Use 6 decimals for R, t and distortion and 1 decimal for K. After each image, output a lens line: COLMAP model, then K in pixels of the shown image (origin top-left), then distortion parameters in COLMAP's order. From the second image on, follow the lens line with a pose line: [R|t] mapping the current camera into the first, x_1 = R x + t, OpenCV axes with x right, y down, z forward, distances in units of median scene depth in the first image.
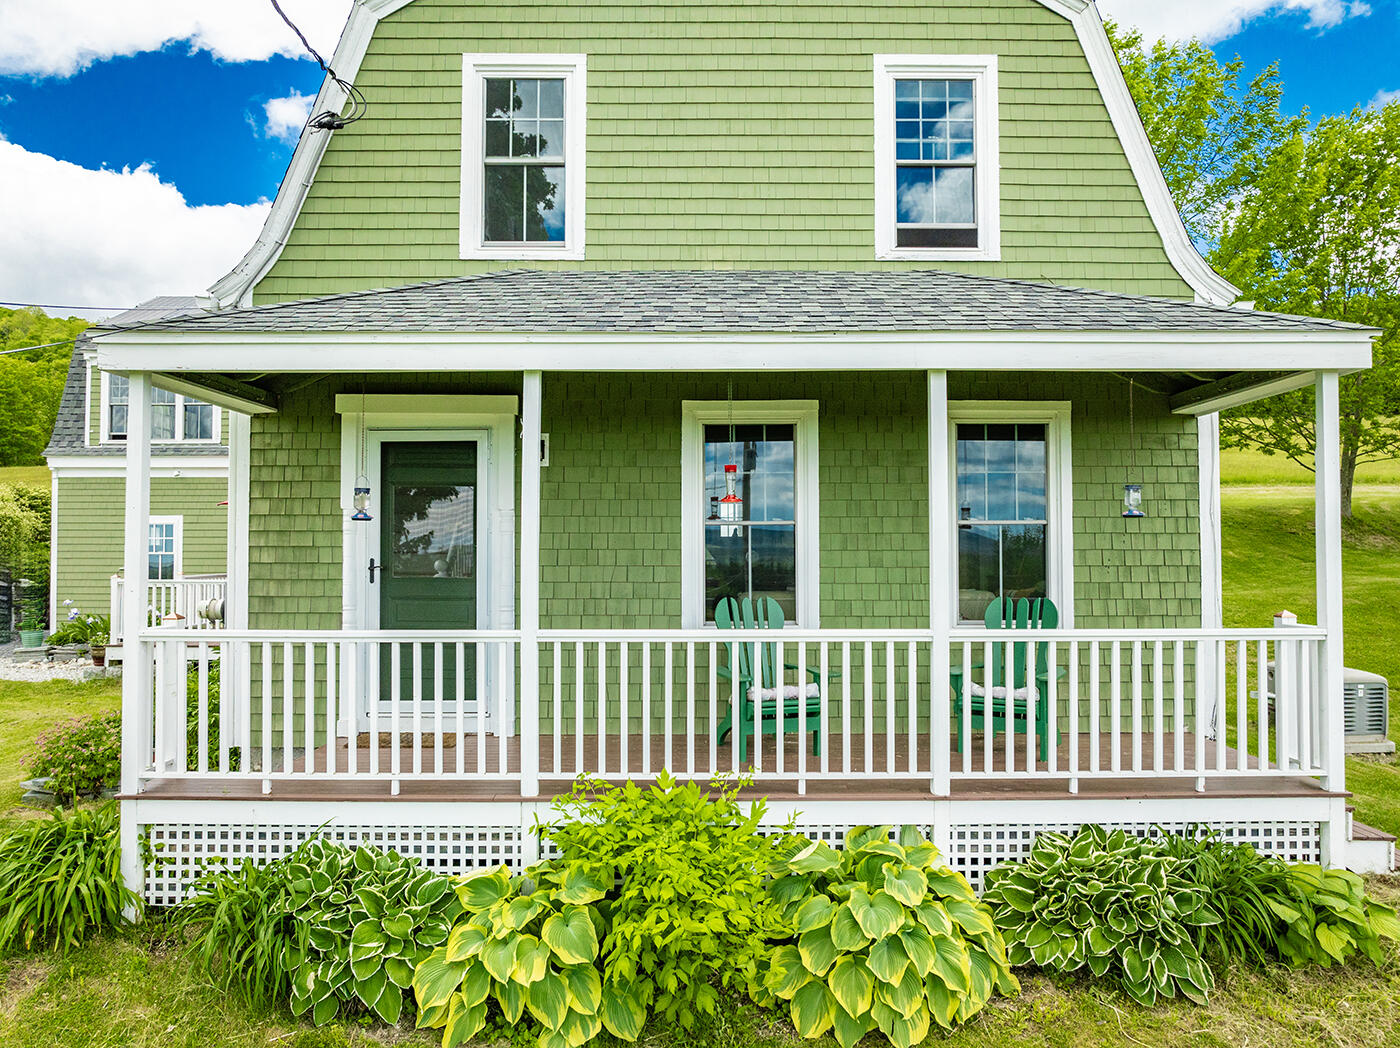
lens RADIAL K [[978.3, 0, 701.4], [0, 978.3, 525.8], [0, 0, 1]] dist [-0.008945, -0.001698]
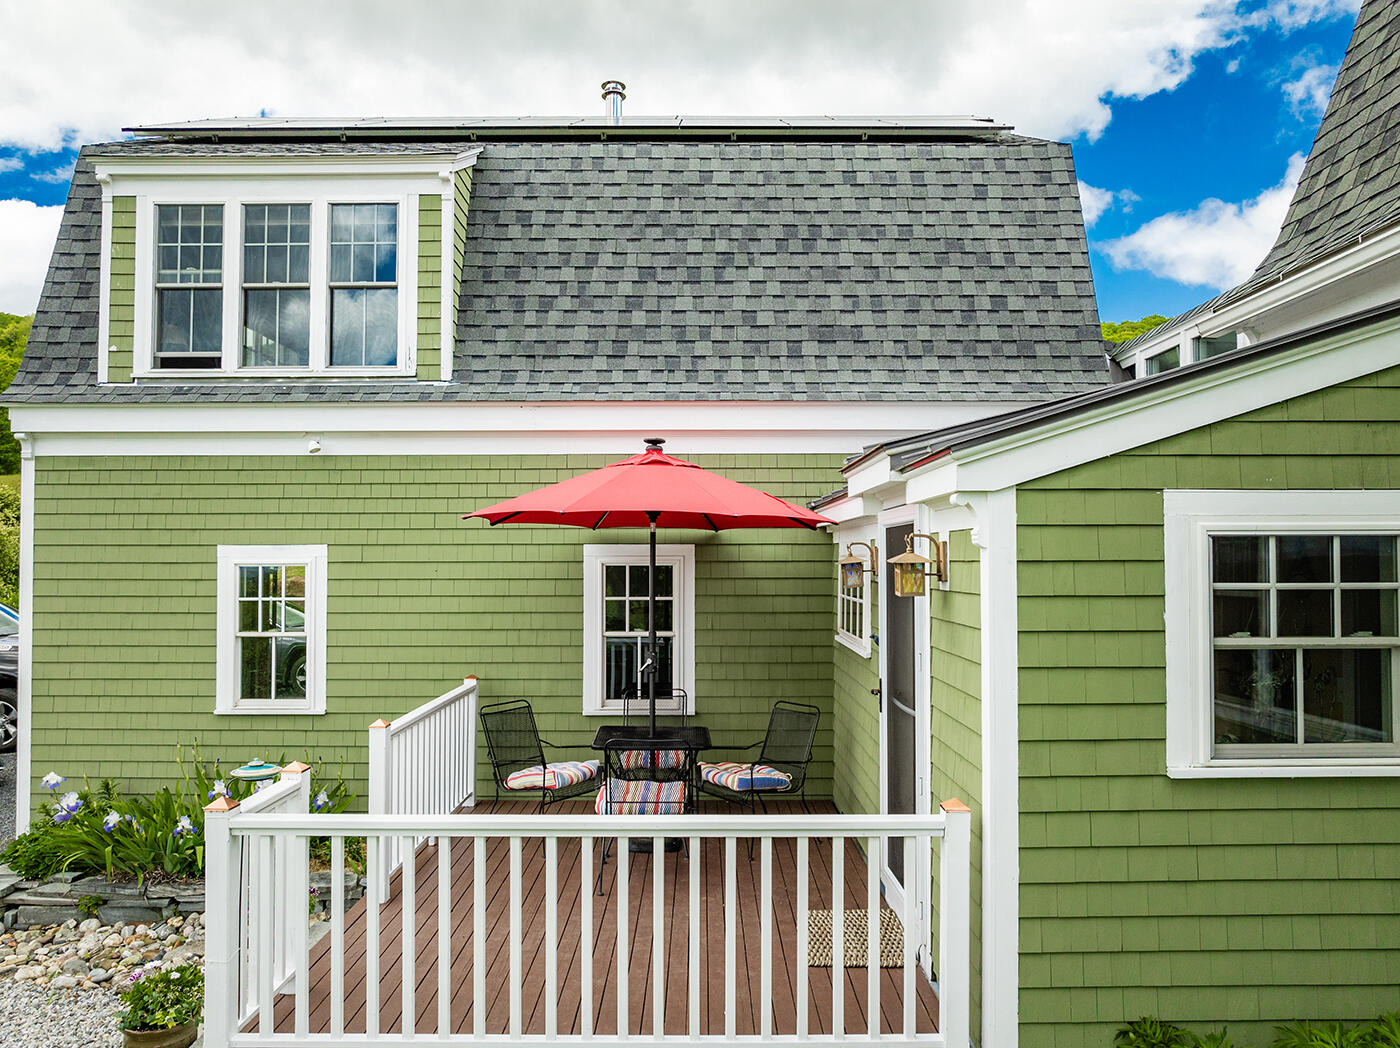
lens RADIAL K [[988.8, 0, 710.4], [0, 988.8, 534.9], [0, 0, 1]] dist [-0.011849, 0.000614]
pose [[0.999990, -0.000801, -0.004313, -0.362633], [0.000792, 0.999998, -0.002038, -0.014006], [0.004315, 0.002034, 0.999989, 0.570400]]
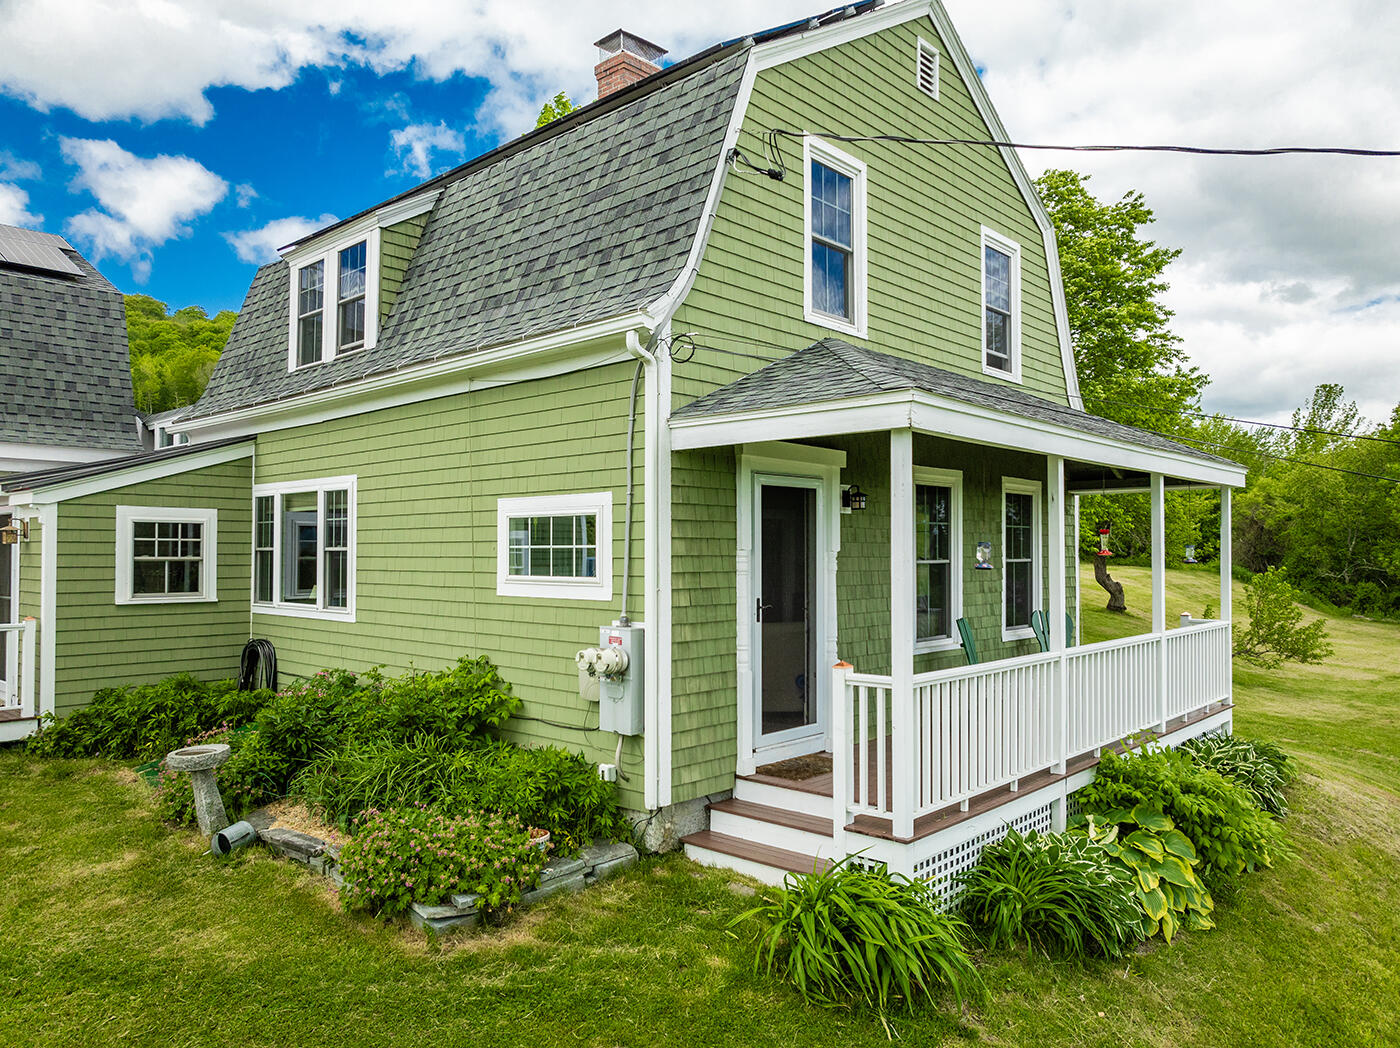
lens RADIAL K [[988.8, 0, 710.4], [0, 988.8, 534.9], [0, 0, 1]] dist [-0.011849, 0.000614]
pose [[0.677124, 0.015267, 0.735710, -0.457933], [-0.020003, 0.999797, -0.002337, -0.011931], [-0.735597, -0.013134, 0.677292, 0.133459]]
